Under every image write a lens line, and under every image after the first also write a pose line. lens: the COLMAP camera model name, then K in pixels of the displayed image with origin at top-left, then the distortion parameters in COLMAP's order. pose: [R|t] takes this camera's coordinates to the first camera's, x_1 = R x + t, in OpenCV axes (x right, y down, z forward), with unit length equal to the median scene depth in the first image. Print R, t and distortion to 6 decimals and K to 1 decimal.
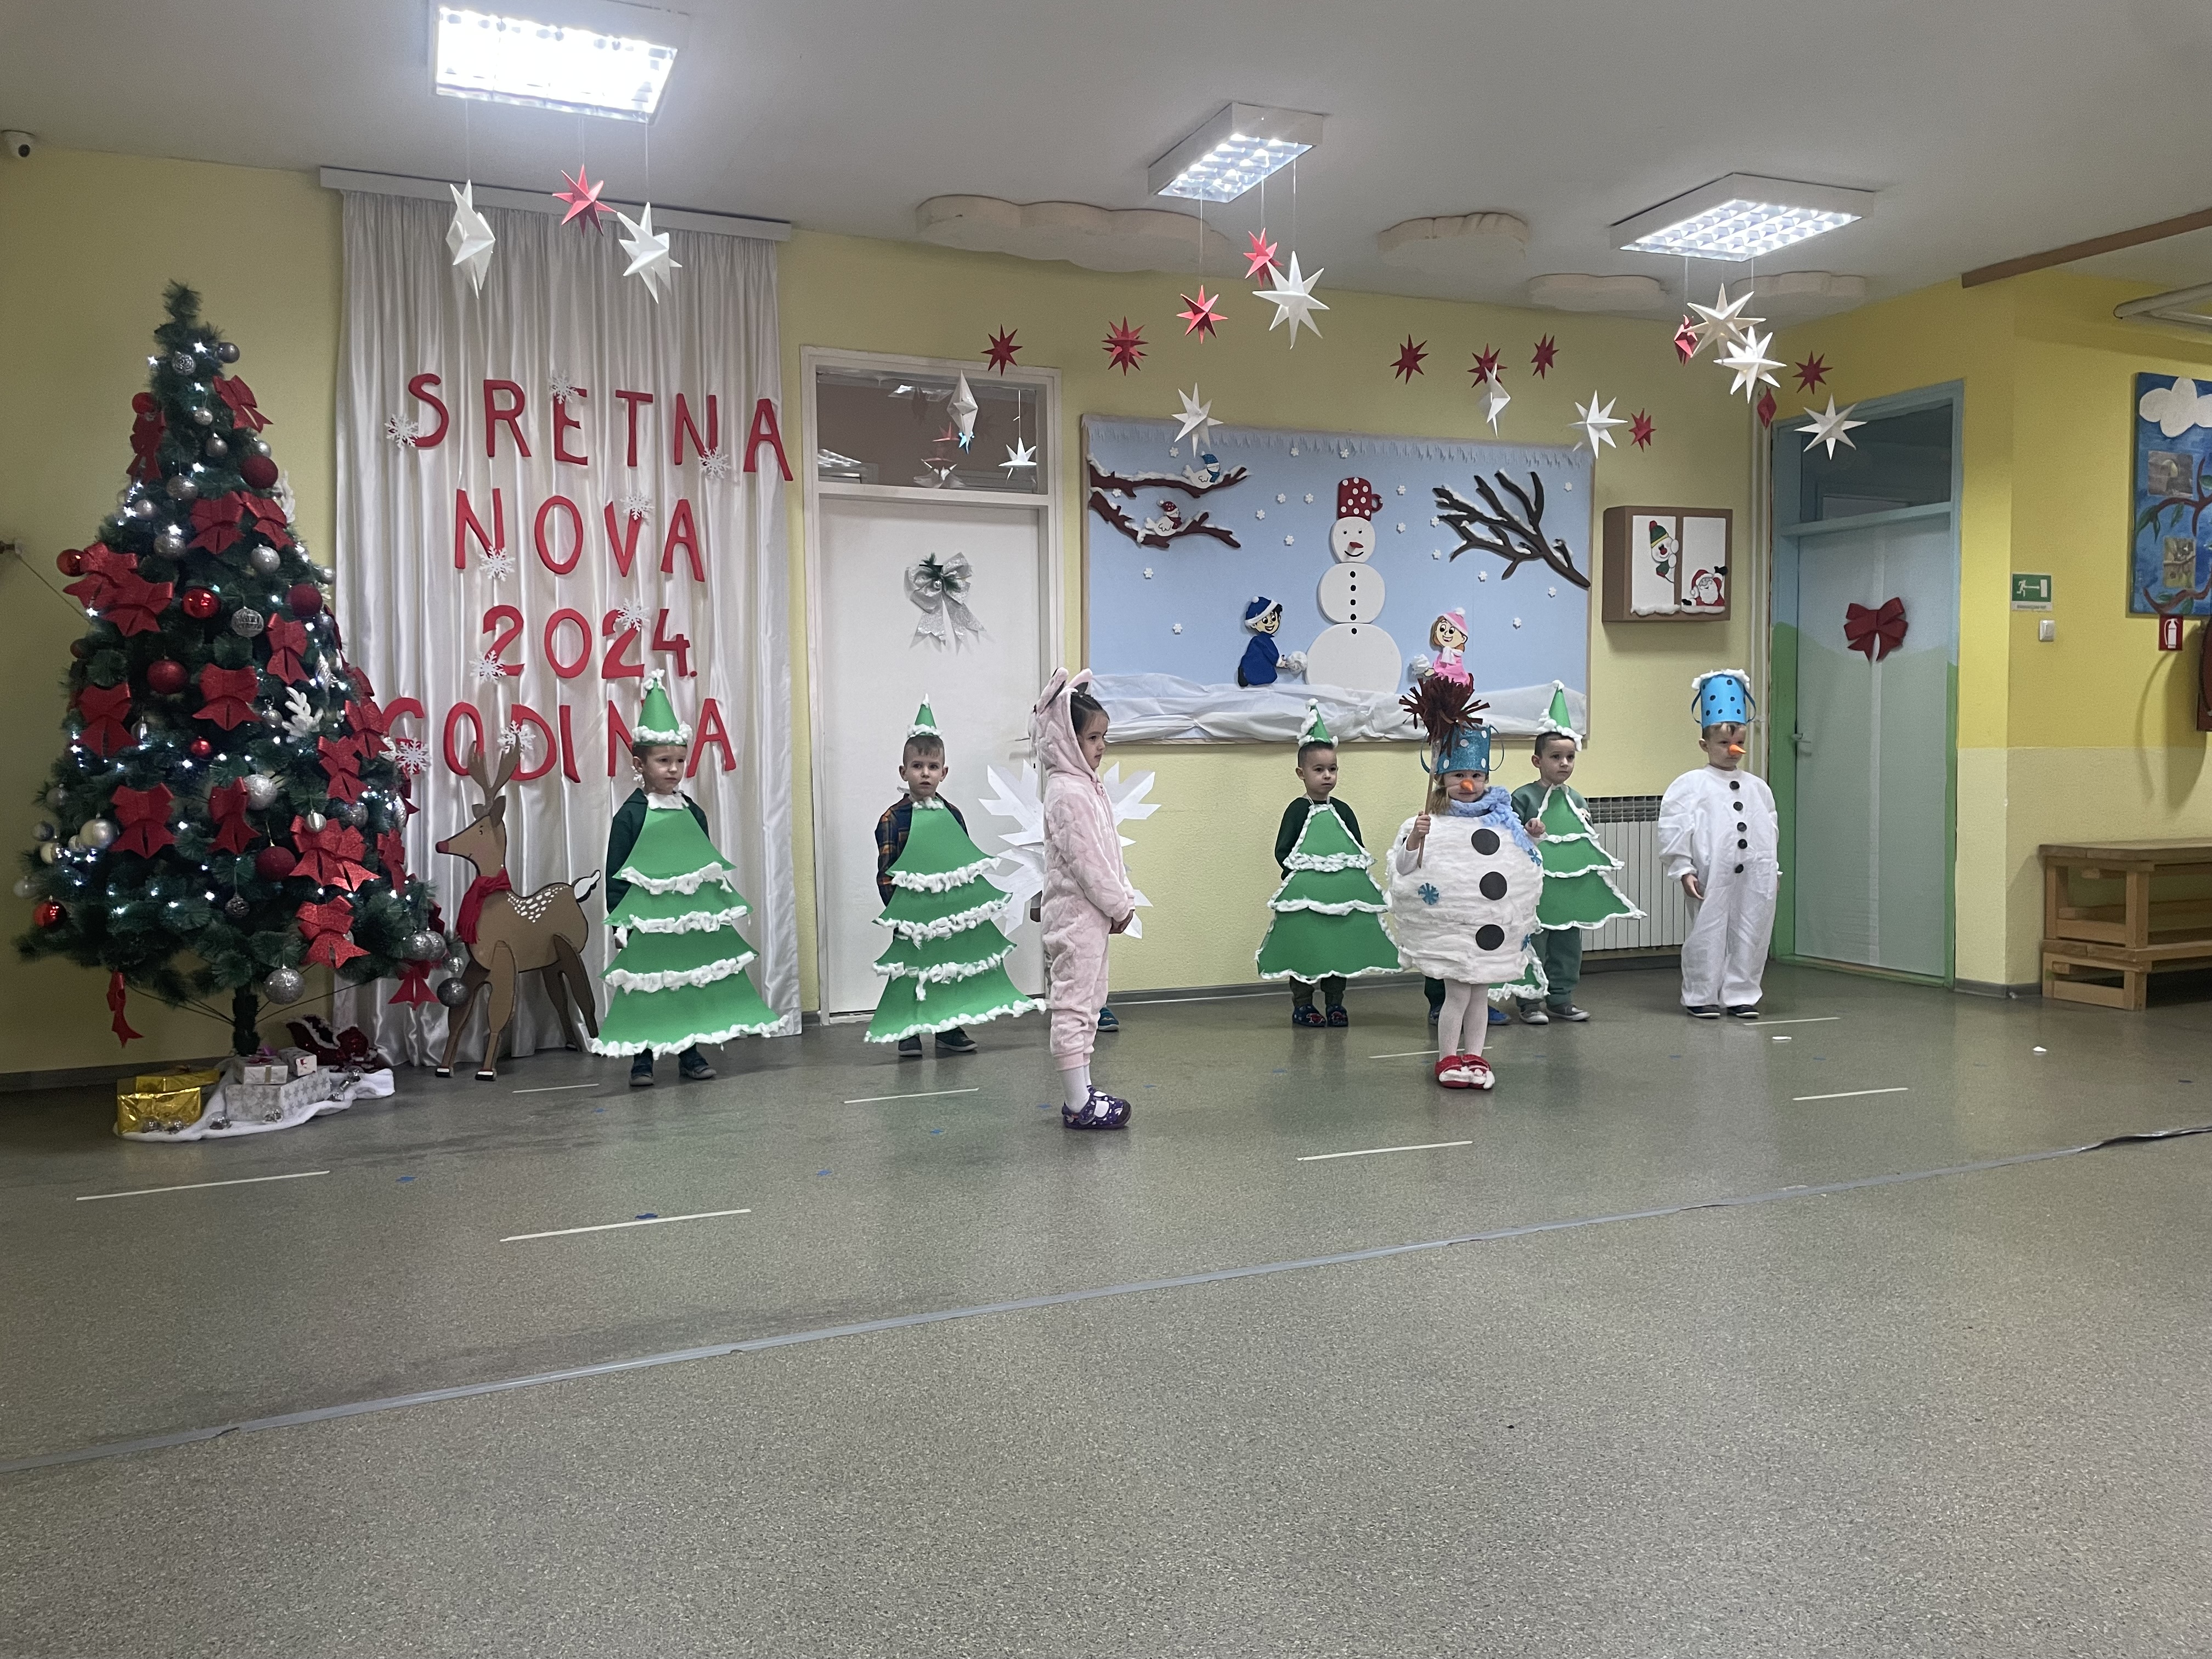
lens RADIAL K [[1687.6, 0, 1098.7], [0, 1687.6, 813.0], [0, 0, 1]] dist [0.097788, -0.128812]
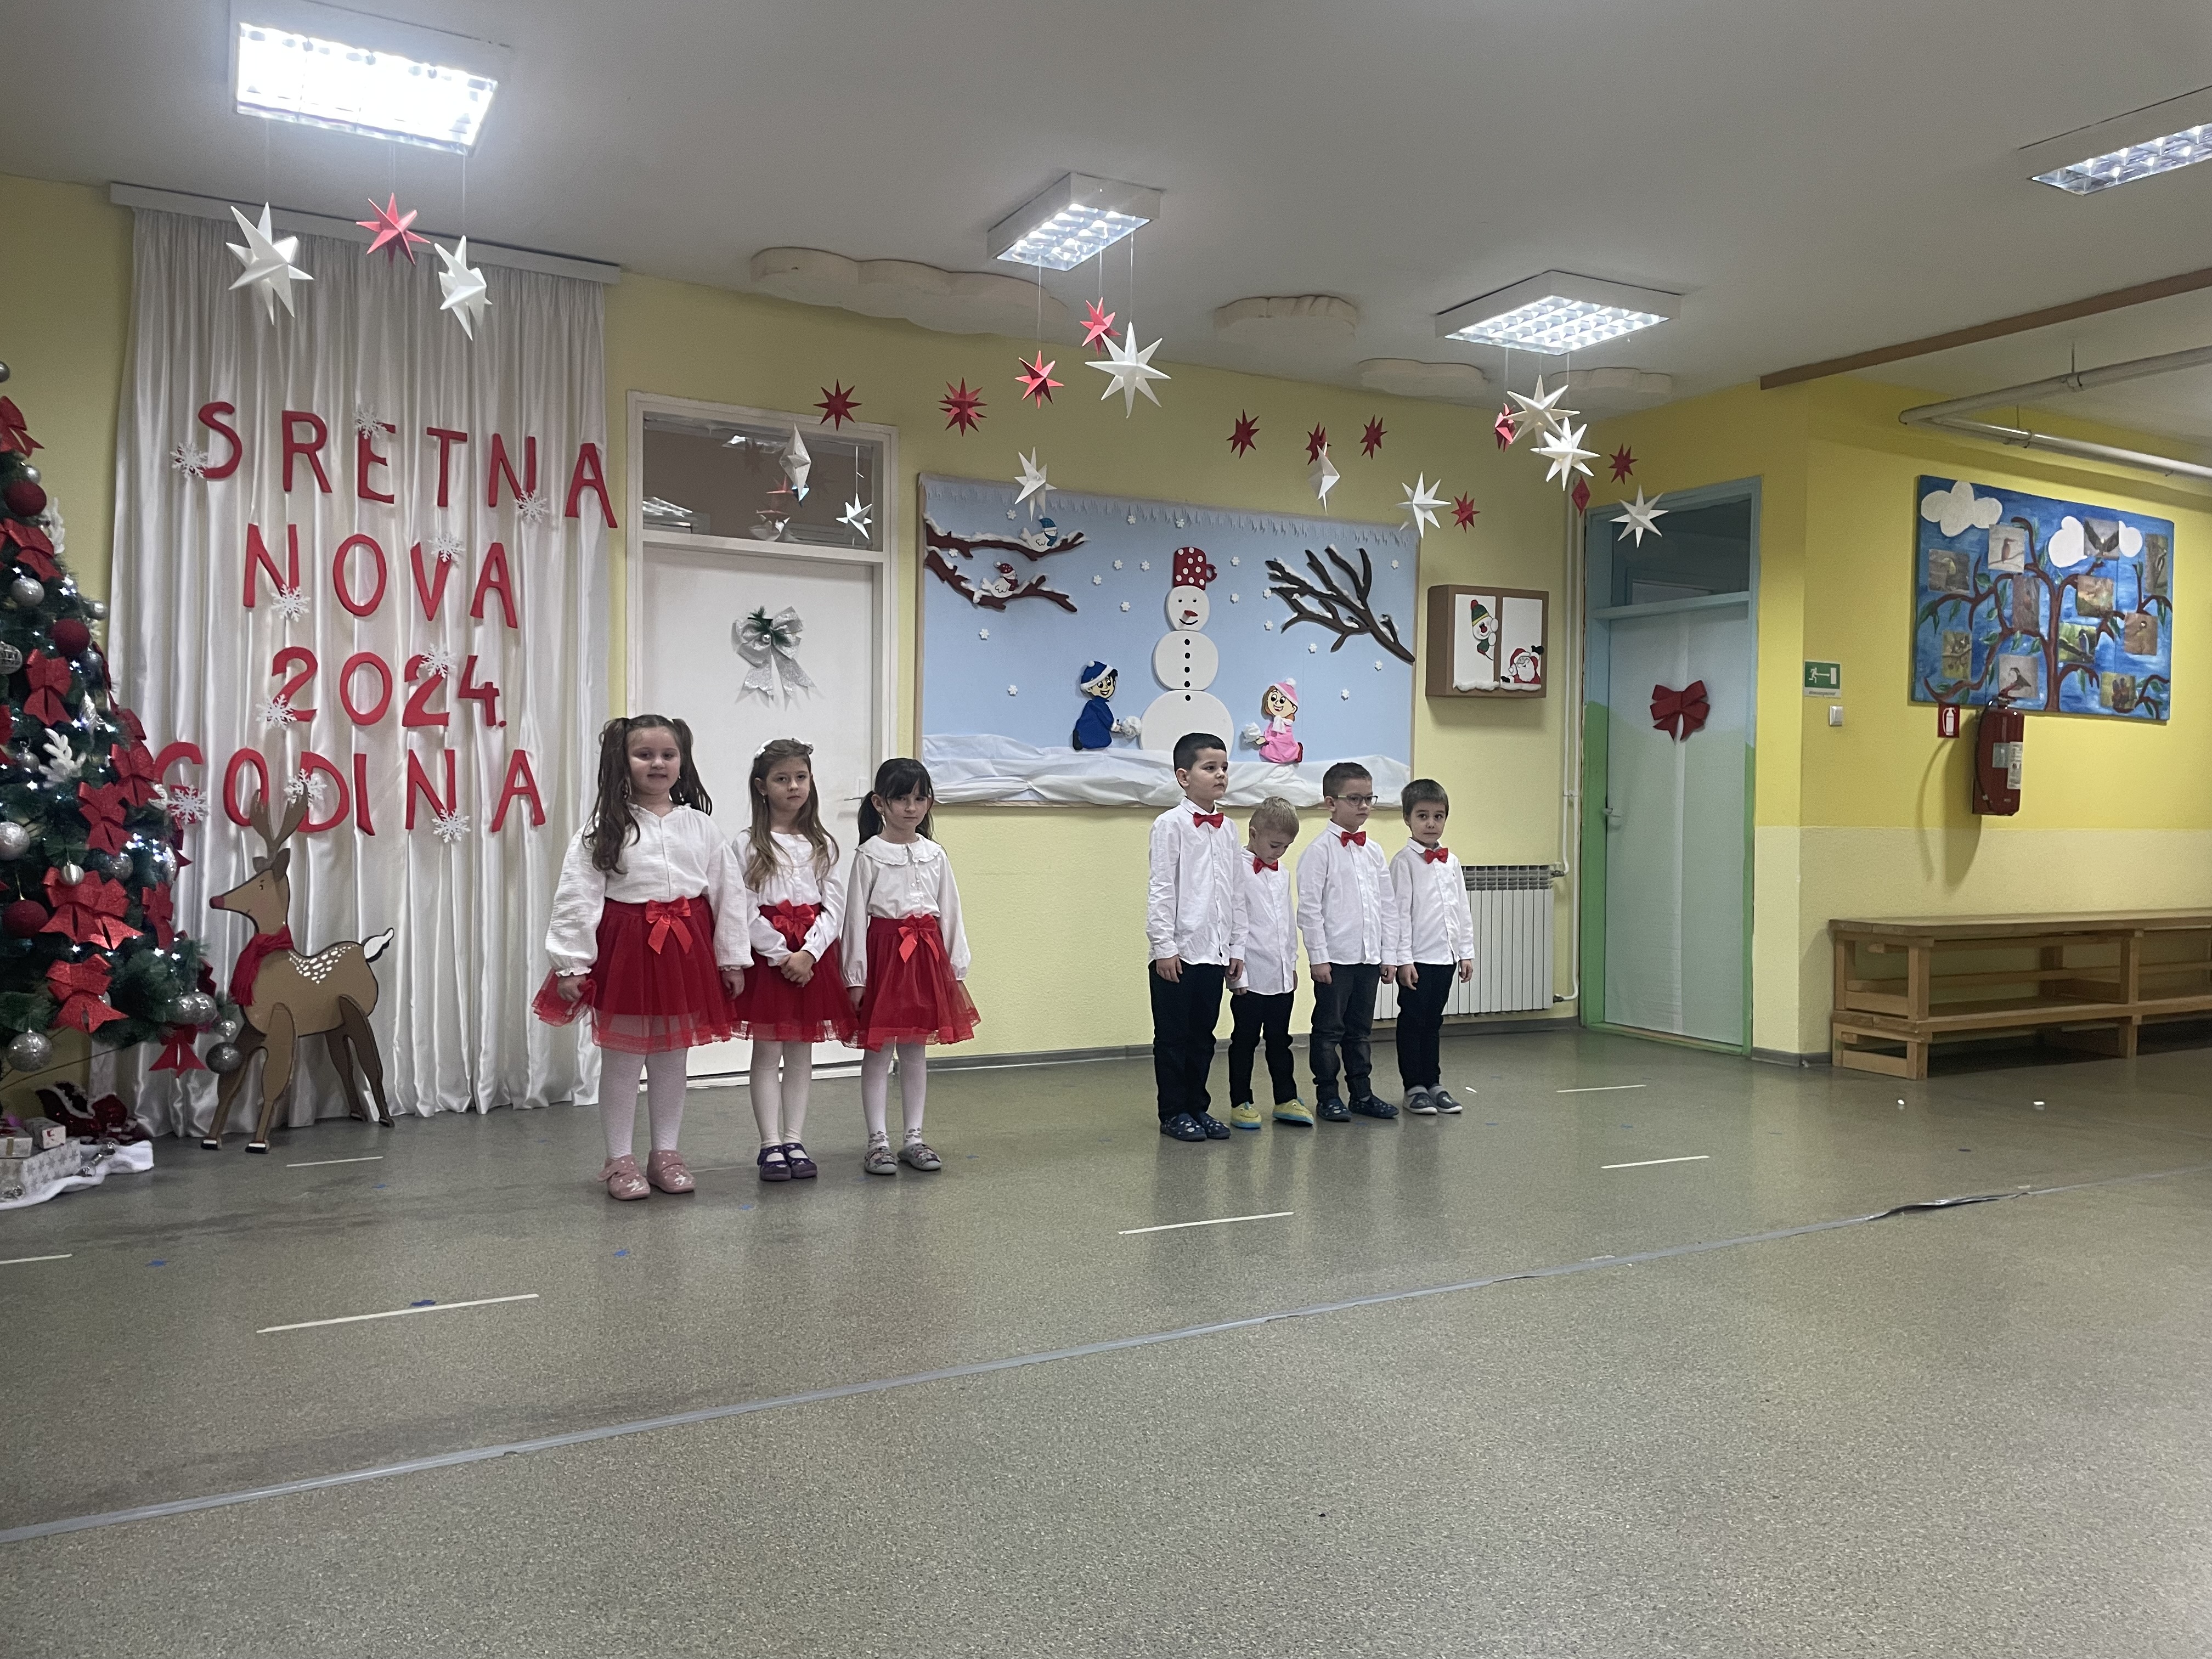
lens RADIAL K [[1681.5, 0, 1117.9], [0, 1681.5, 813.7], [0, 0, 1]] dist [0.095752, -0.118813]
pose [[0.994226, 0.019463, 0.105527, 0.006028], [-0.015796, 0.999246, -0.035467, -0.002835], [-0.106138, 0.033595, 0.993784, 0.012573]]
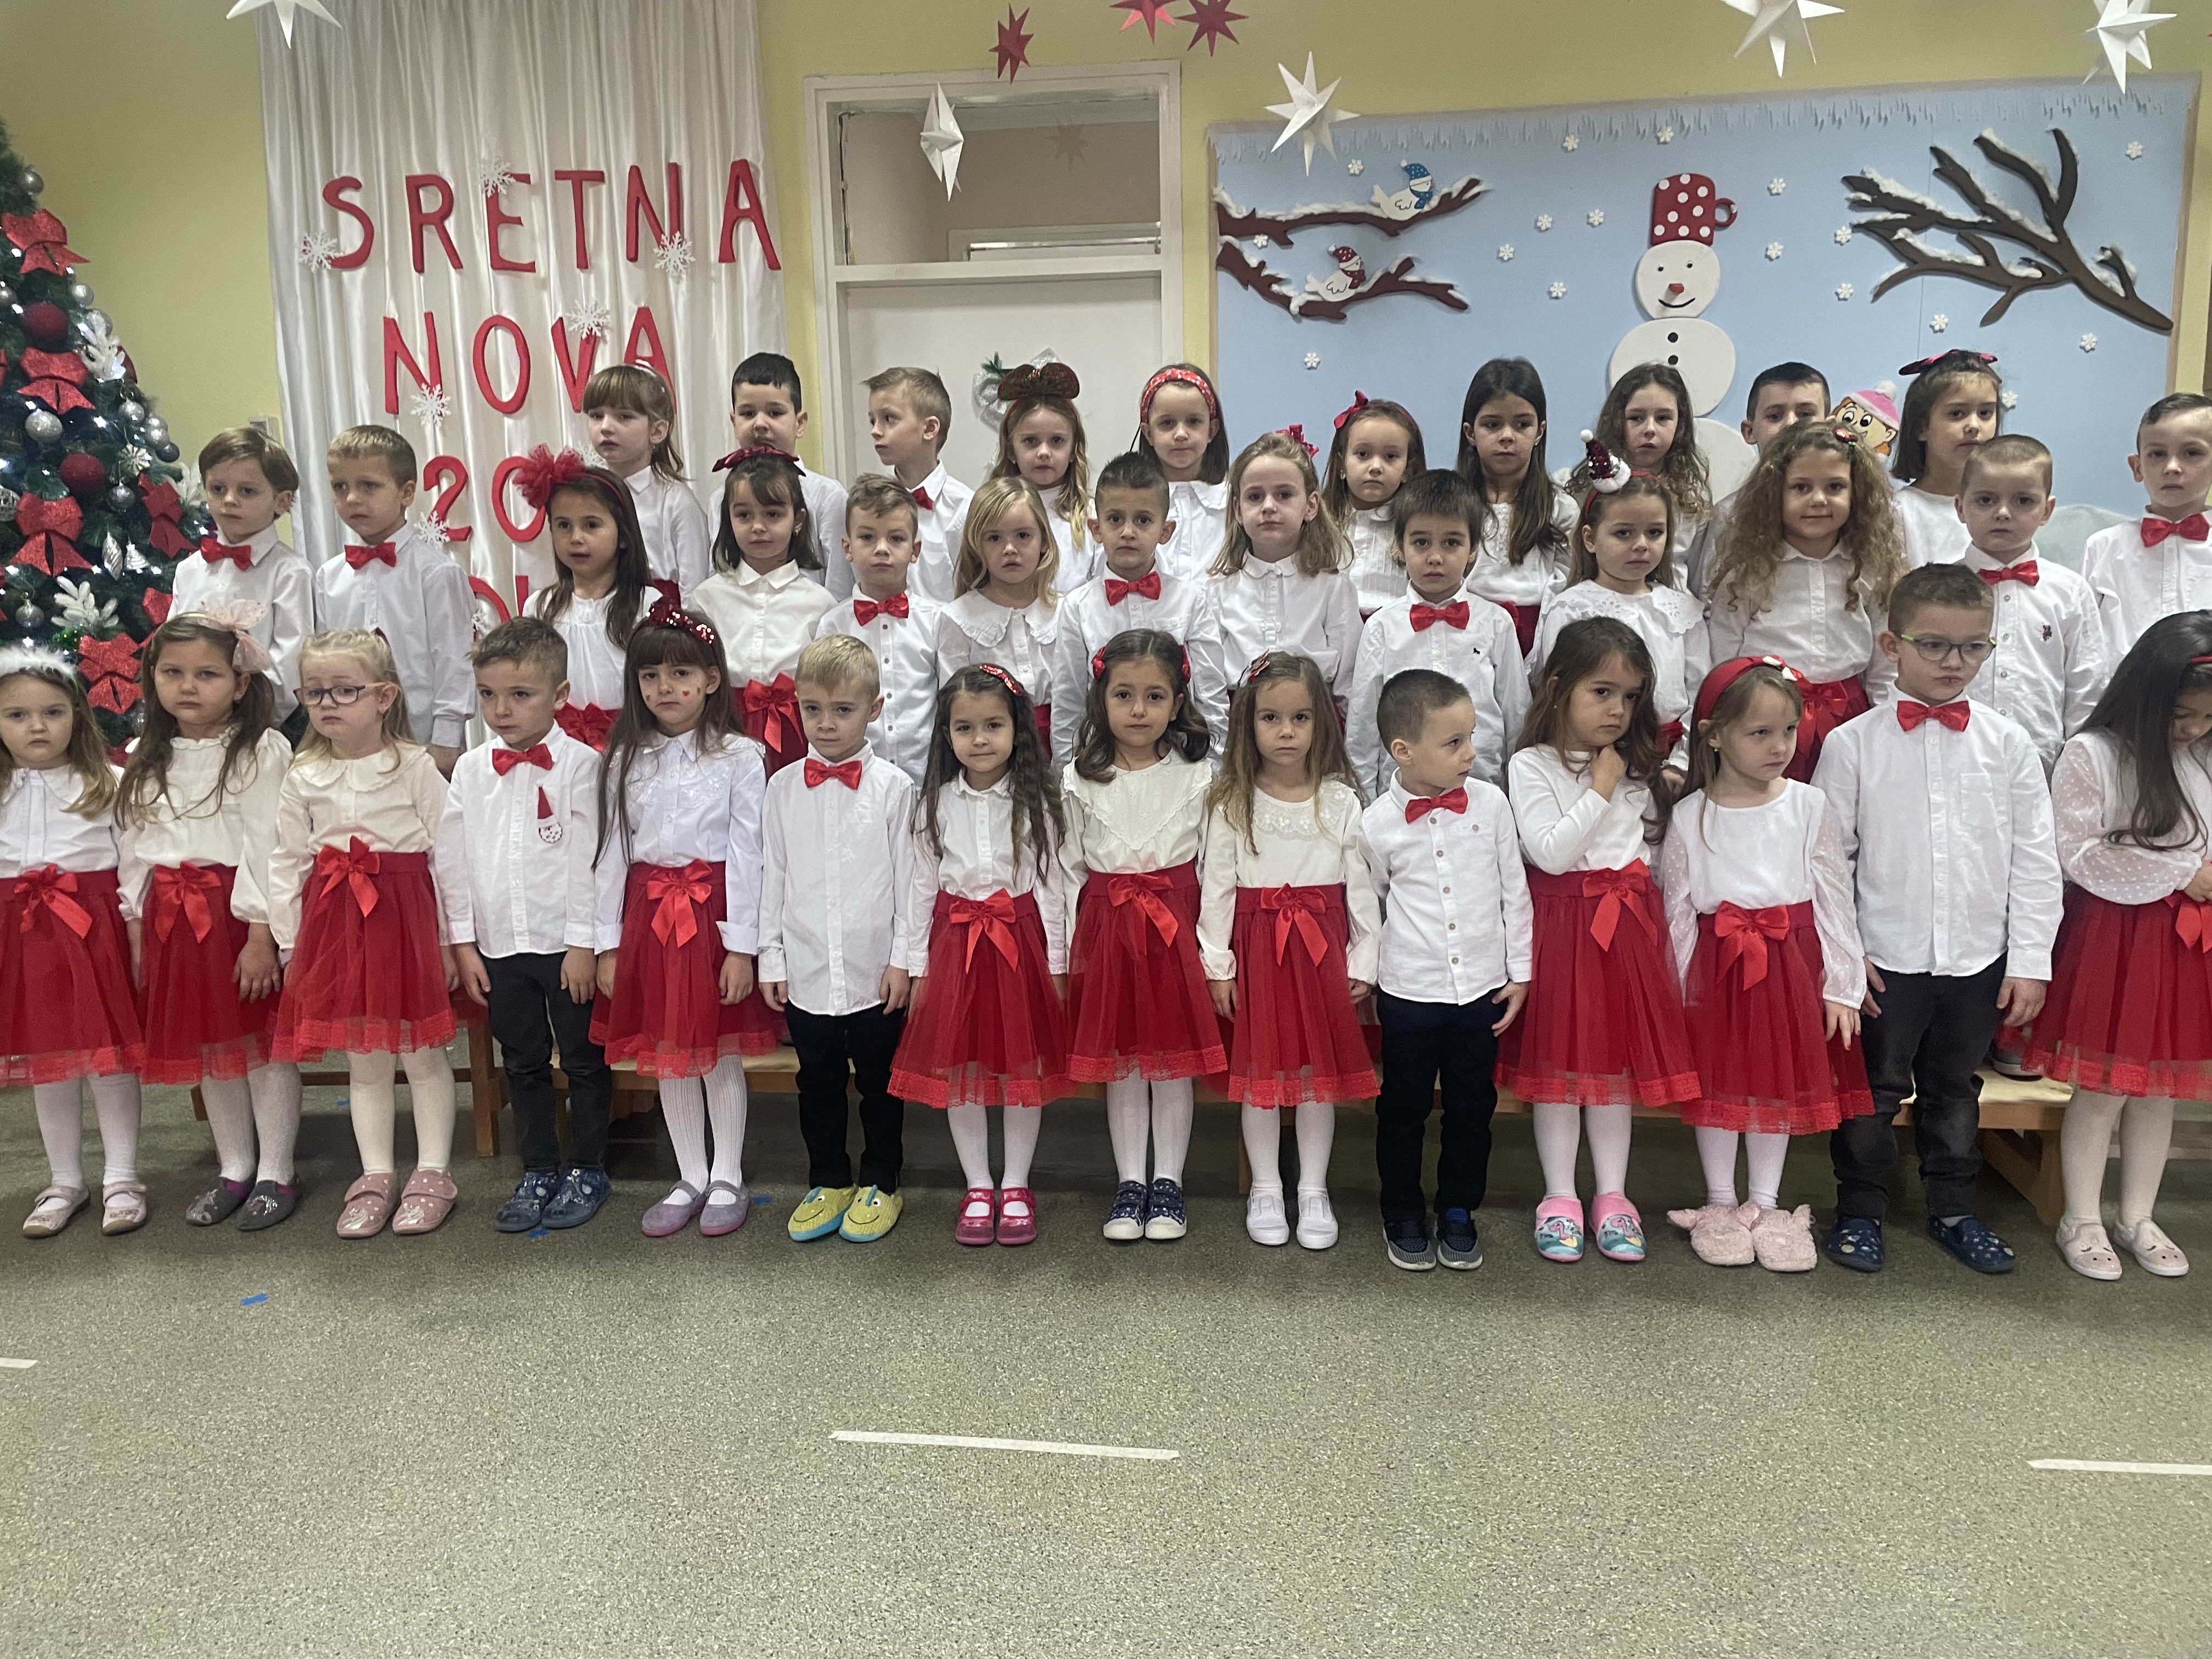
lens RADIAL K [[1681.7, 0, 1096.1], [0, 1681.7, 816.7], [0, 0, 1]] dist [0.094773, -0.120355]
pose [[0.872419, 0.072507, -0.483351, 0.335553], [-0.006068, 0.990466, 0.137626, -0.061829], [0.488721, -0.117134, 0.864541, 0.402394]]
